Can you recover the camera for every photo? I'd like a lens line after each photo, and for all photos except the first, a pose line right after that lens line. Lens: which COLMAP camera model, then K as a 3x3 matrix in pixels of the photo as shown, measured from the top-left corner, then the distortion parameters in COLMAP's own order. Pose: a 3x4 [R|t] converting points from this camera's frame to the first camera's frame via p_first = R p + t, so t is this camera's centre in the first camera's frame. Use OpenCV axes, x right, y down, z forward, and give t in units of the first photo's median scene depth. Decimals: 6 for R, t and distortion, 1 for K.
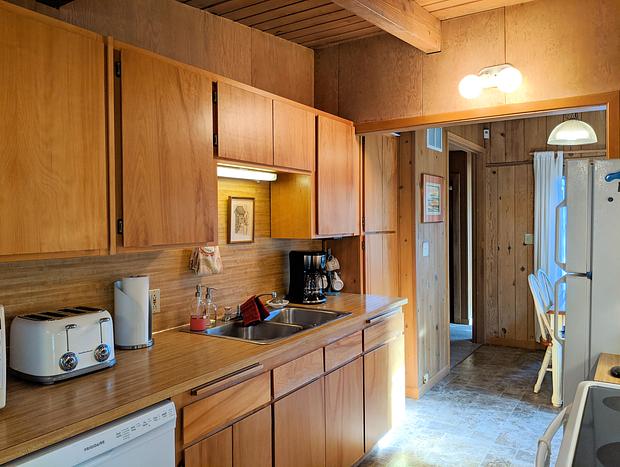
lens RADIAL K [[490.1, 0, 298.3], [0, 490.1, 218.4], [0, 0, 1]] dist [0.096446, -0.173913]
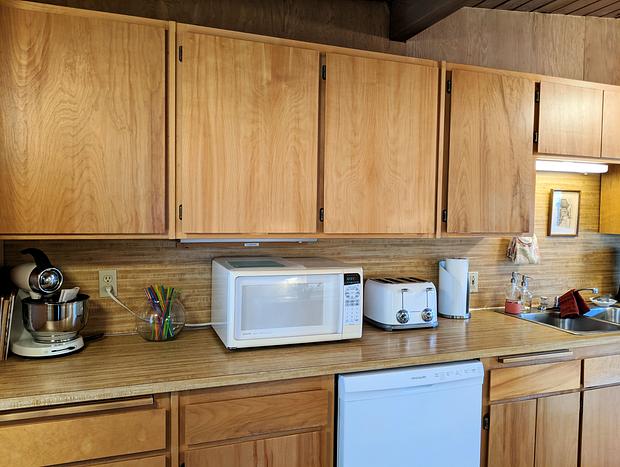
lens RADIAL K [[500.3, 0, 317.3], [0, 500.3, 233.6], [0, 0, 1]] dist [0.092897, -0.162817]
pose [[0.820509, 0.054140, -0.569065, 0.084245], [-0.024984, 0.997950, 0.058919, -0.004383], [0.571088, -0.034126, 0.820179, -0.185170]]
